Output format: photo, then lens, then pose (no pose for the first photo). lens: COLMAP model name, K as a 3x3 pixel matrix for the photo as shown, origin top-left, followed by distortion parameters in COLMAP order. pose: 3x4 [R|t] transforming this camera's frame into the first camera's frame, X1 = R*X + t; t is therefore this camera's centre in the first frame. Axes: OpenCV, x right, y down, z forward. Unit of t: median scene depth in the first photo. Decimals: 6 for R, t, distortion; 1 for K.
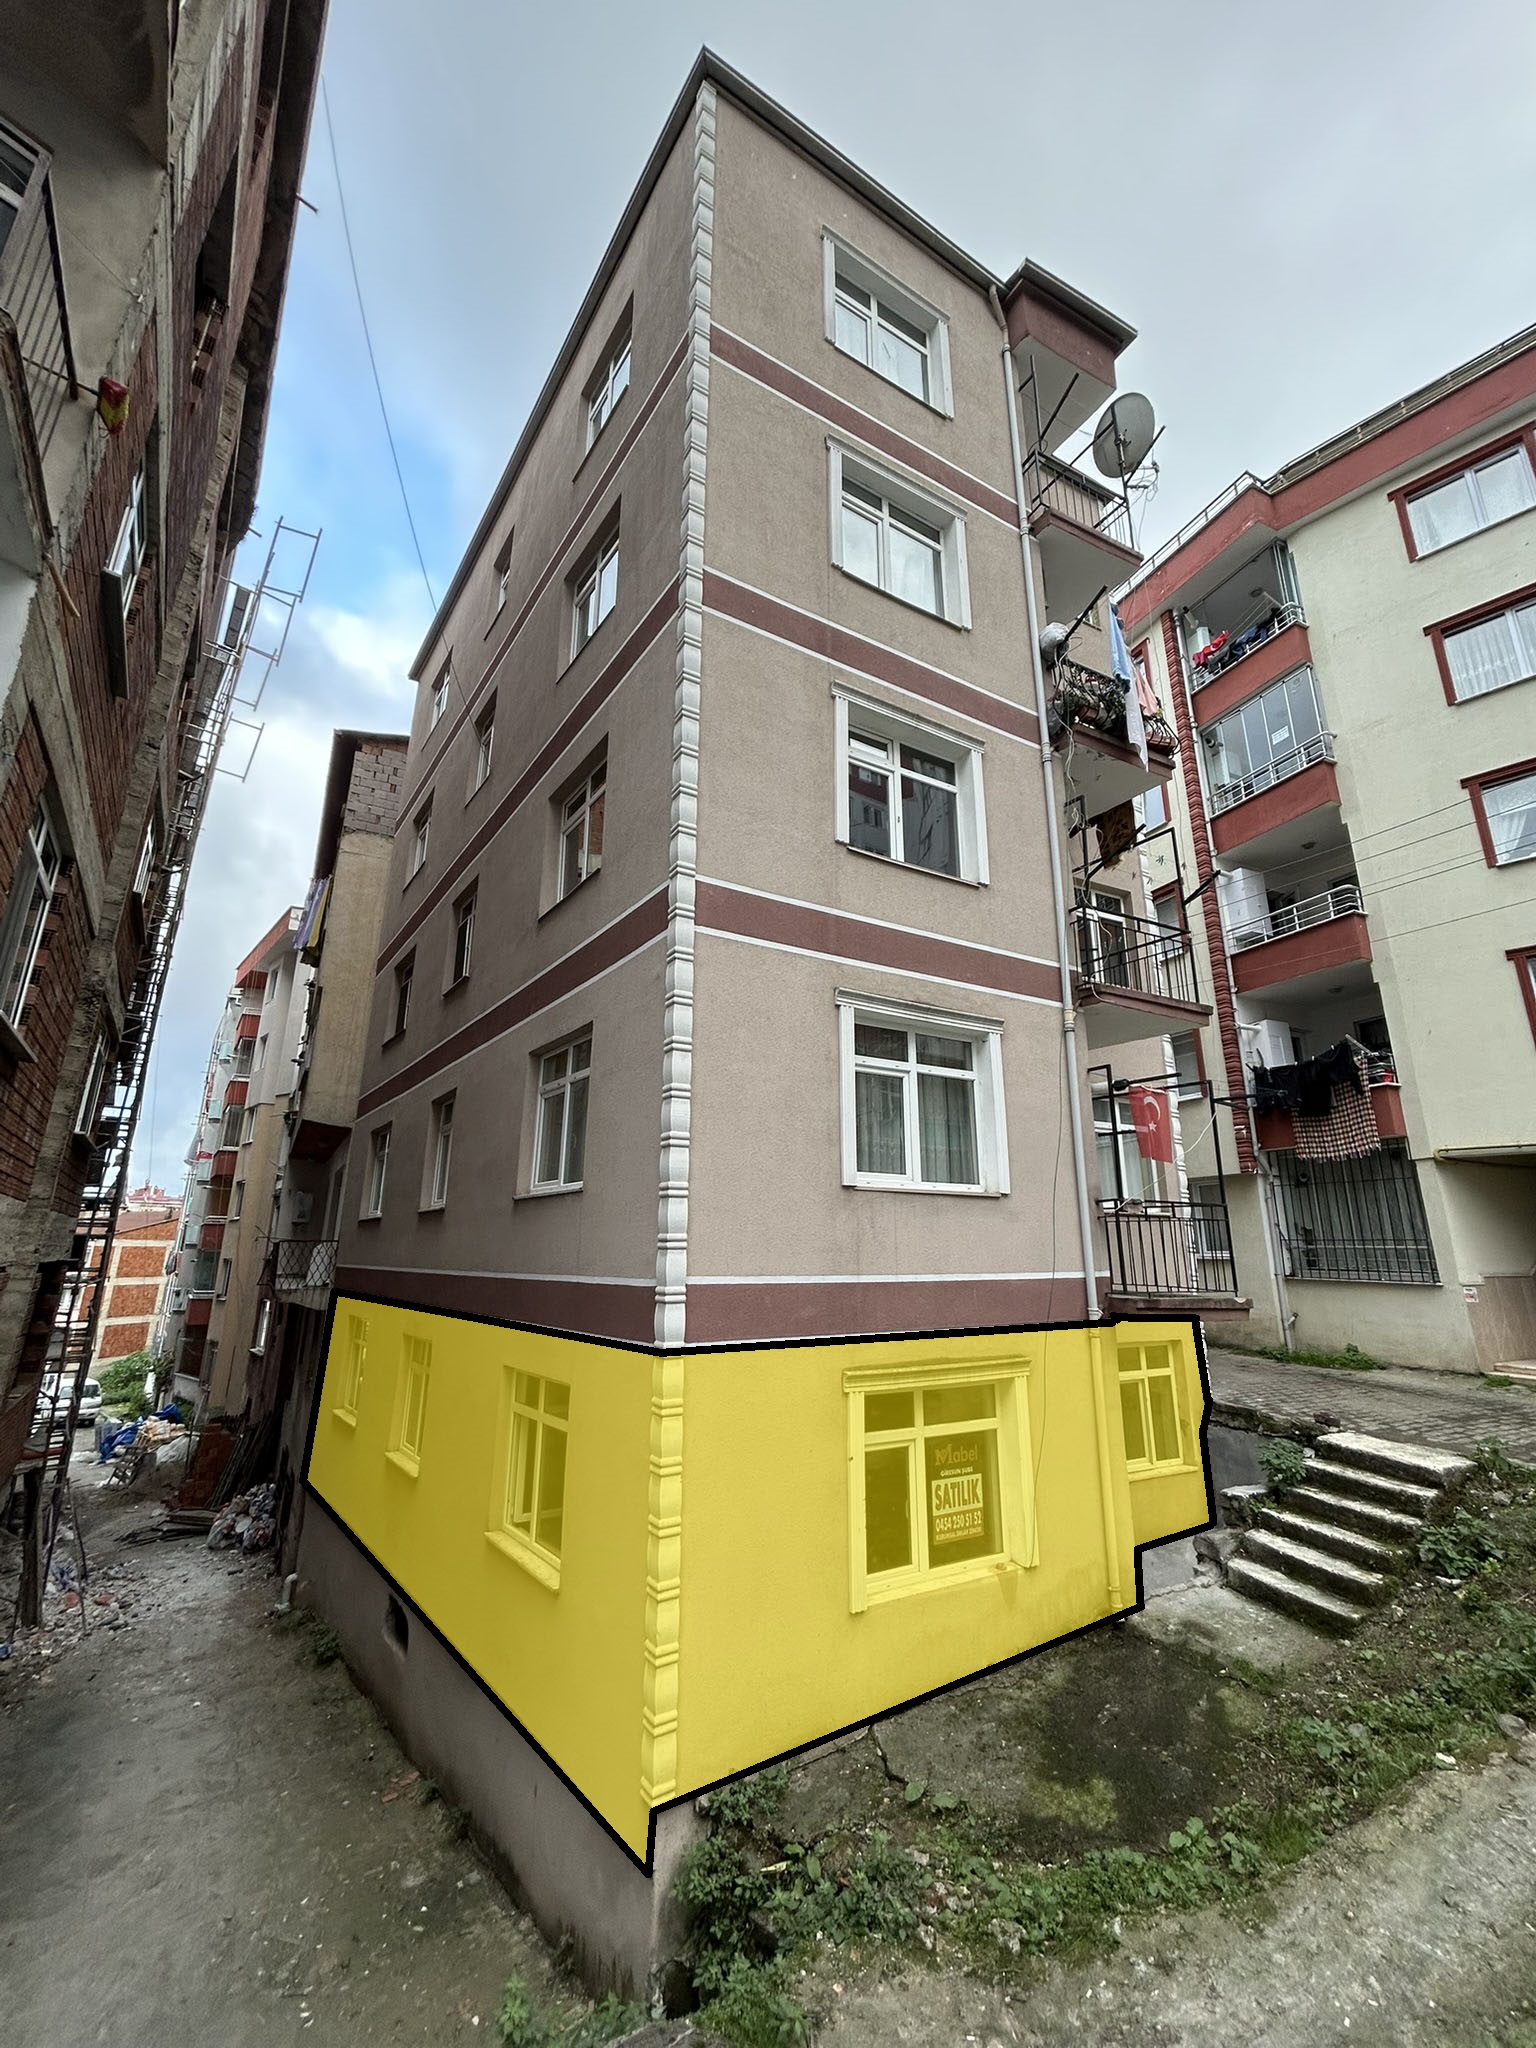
lens RADIAL K [[821.7, 0, 770.3], [0, 821.7, 1025.3], [0, 0, 1]] dist [0.000233, 0.000269]
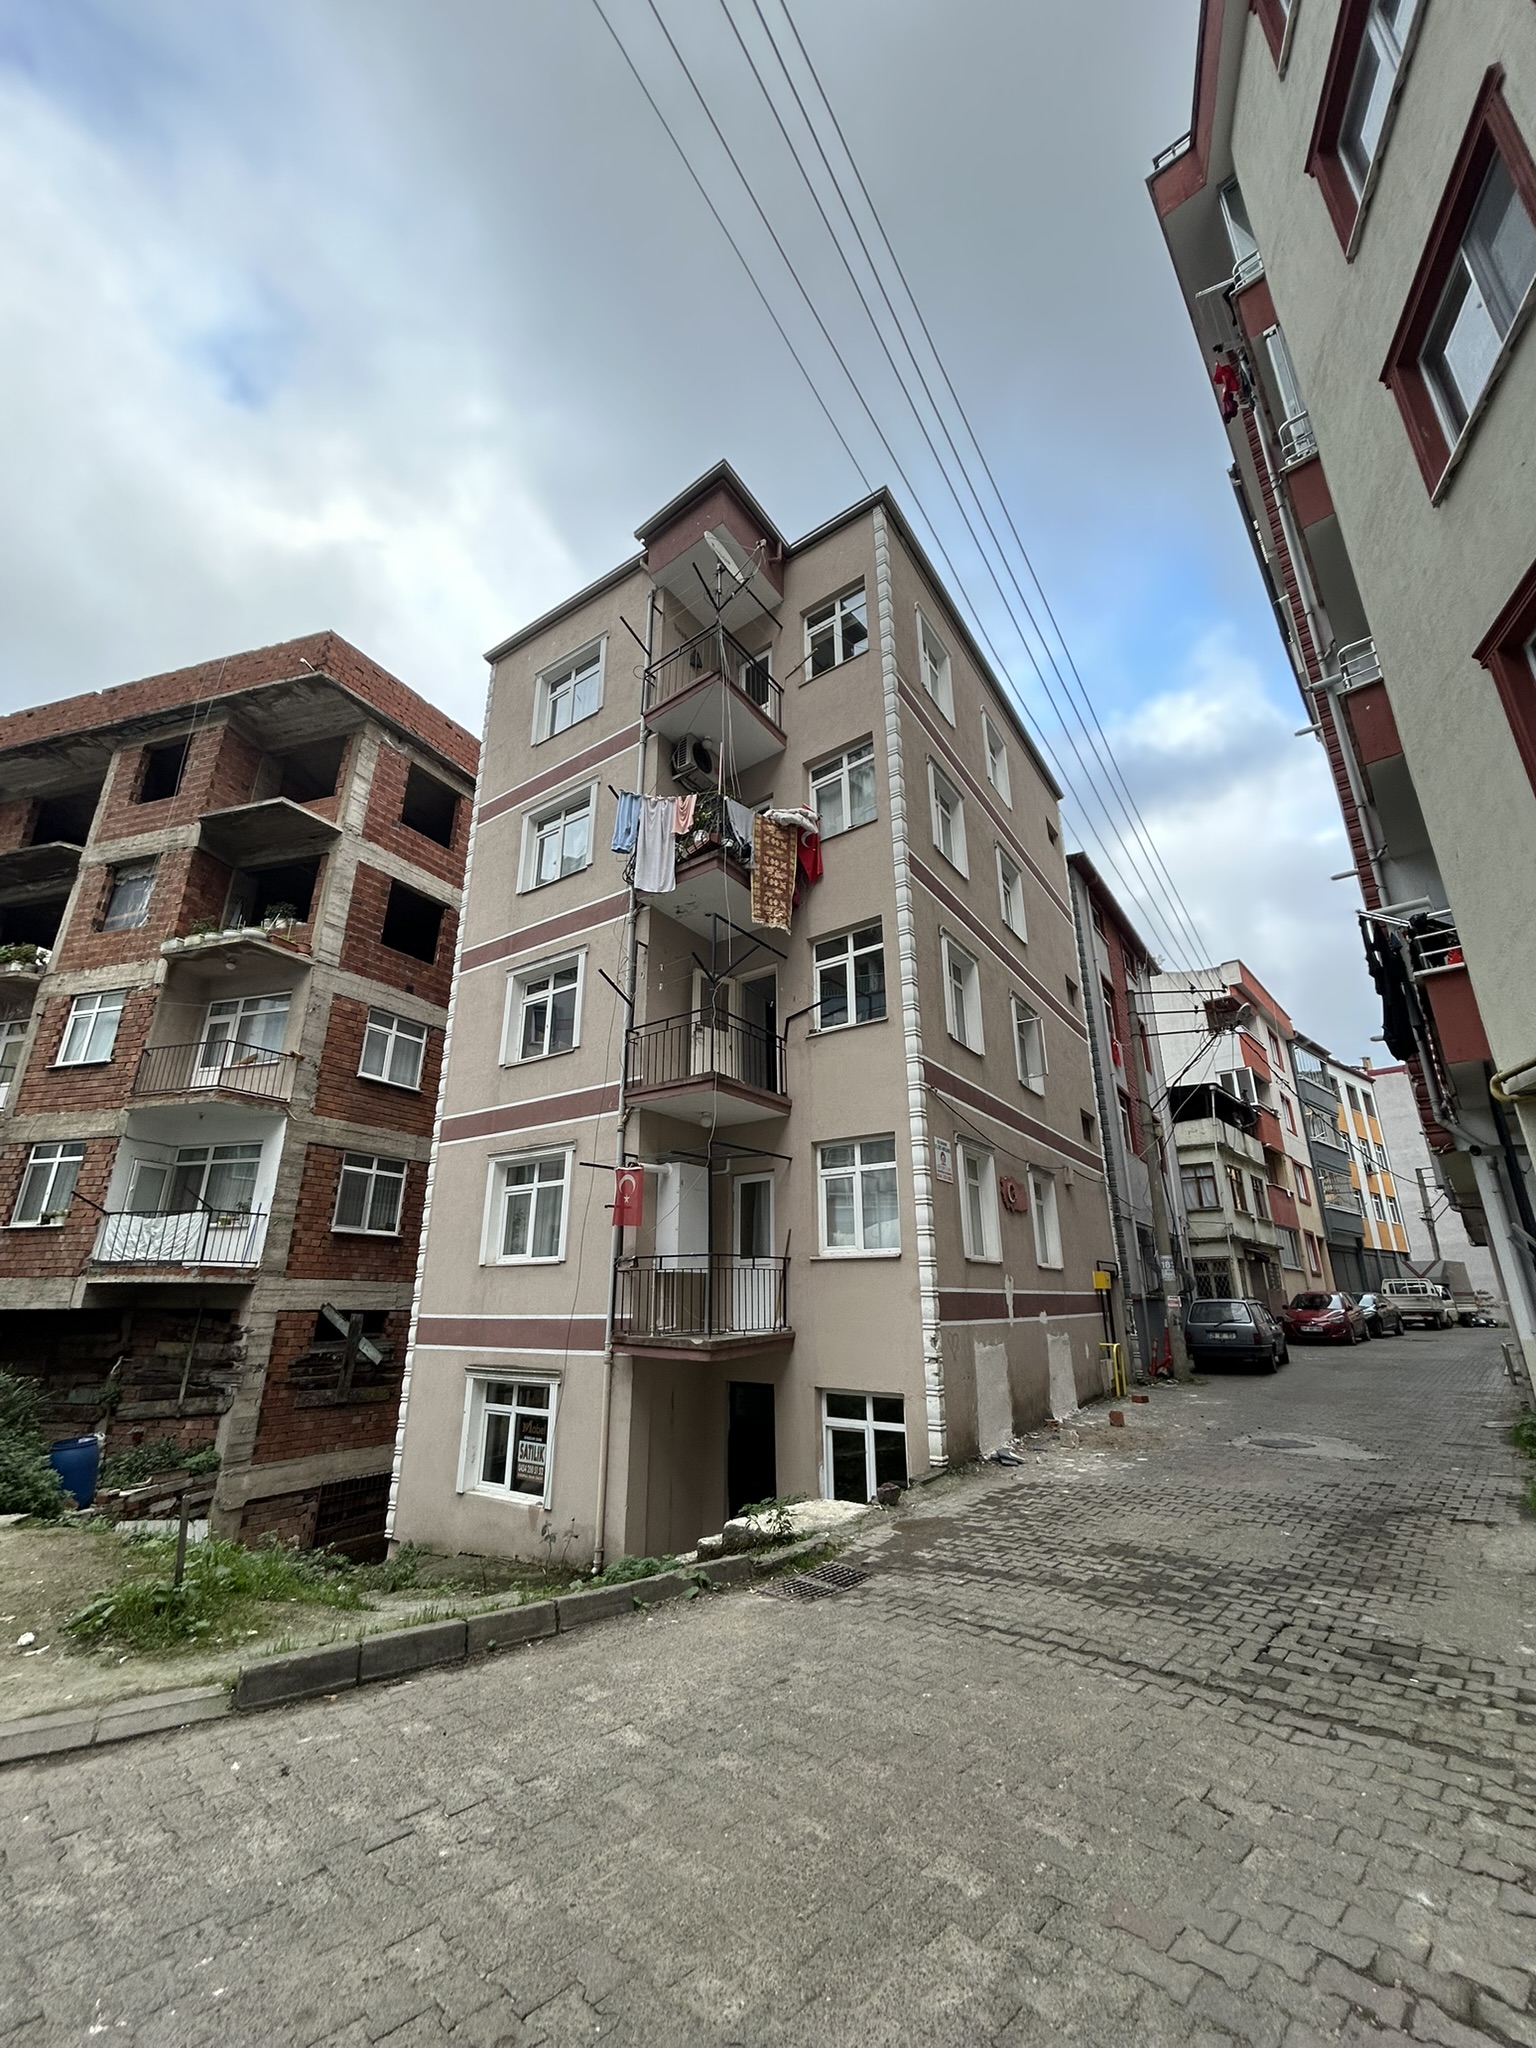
lens RADIAL K [[821.7, 0, 770.3], [0, 821.7, 1025.3], [0, 0, 1]] dist [0.000233, 0.000269]
pose [[0.429266, -0.294287, -0.853889, 1.843966], [0.245635, 0.947830, -0.203178, 0.193954], [0.869134, -0.122528, 0.479159, 0.658520]]
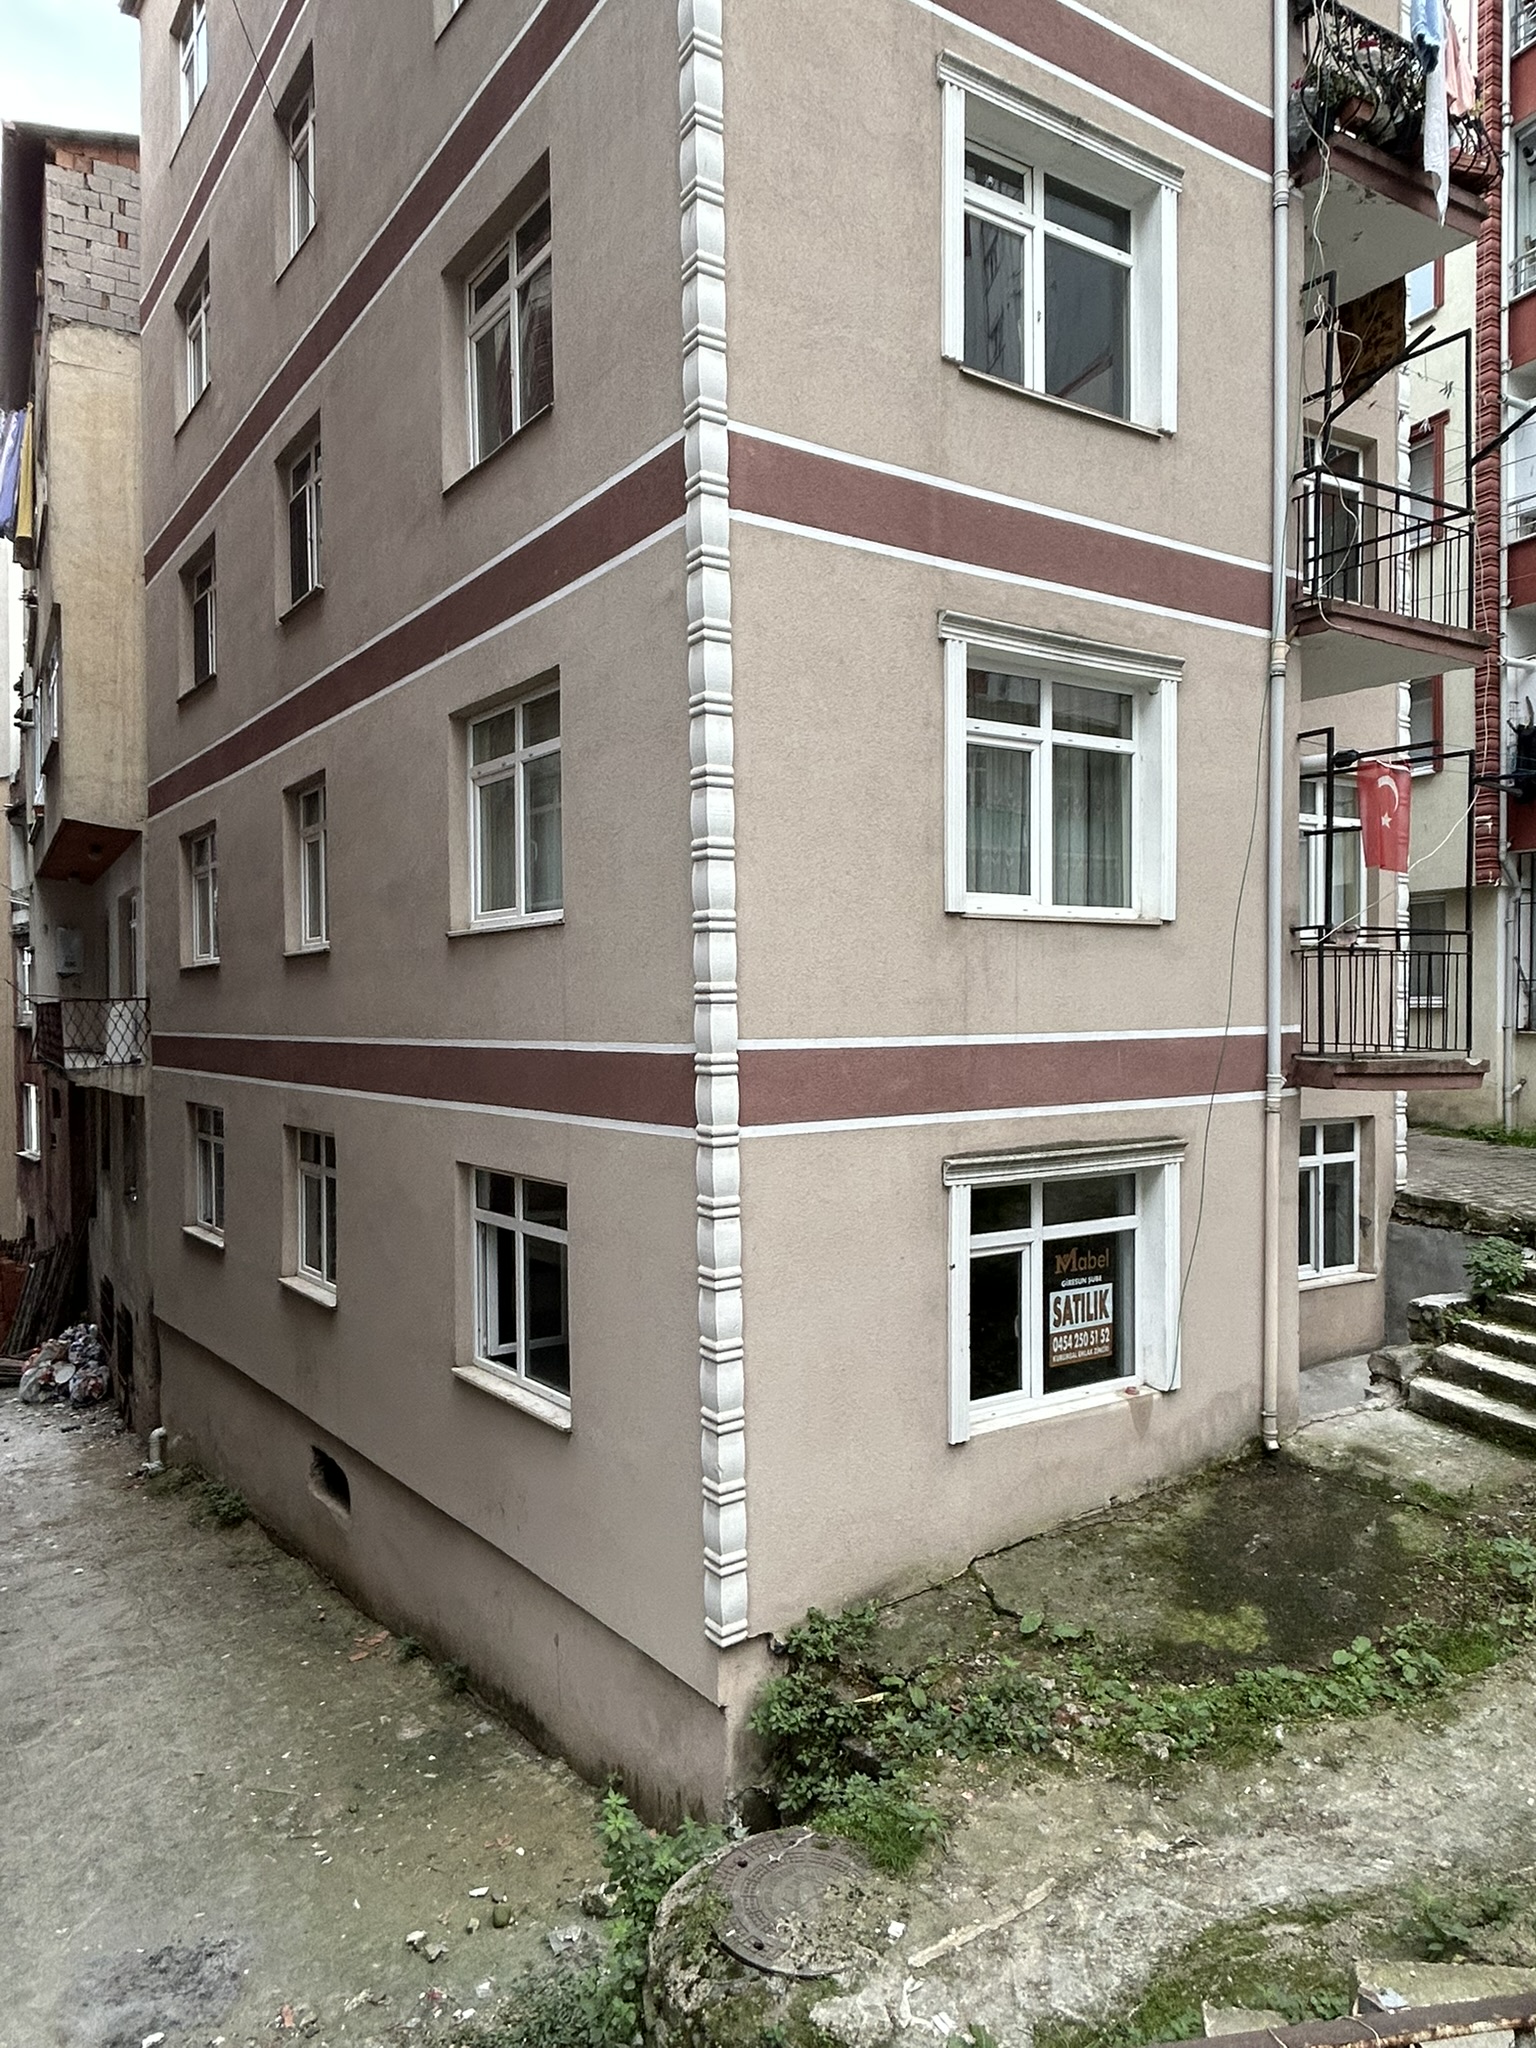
lens RADIAL K [[1264.1, 0, 777.0], [0, 1264.1, 1023.8], [0, 0, 1]] dist [-0.009605, 0.009699]
pose [[0.999554, -0.013258, 0.026764, -0.074214], [0.005282, 0.960418, 0.278512, -0.010070], [-0.029397, -0.278246, 0.960060, -0.038968]]
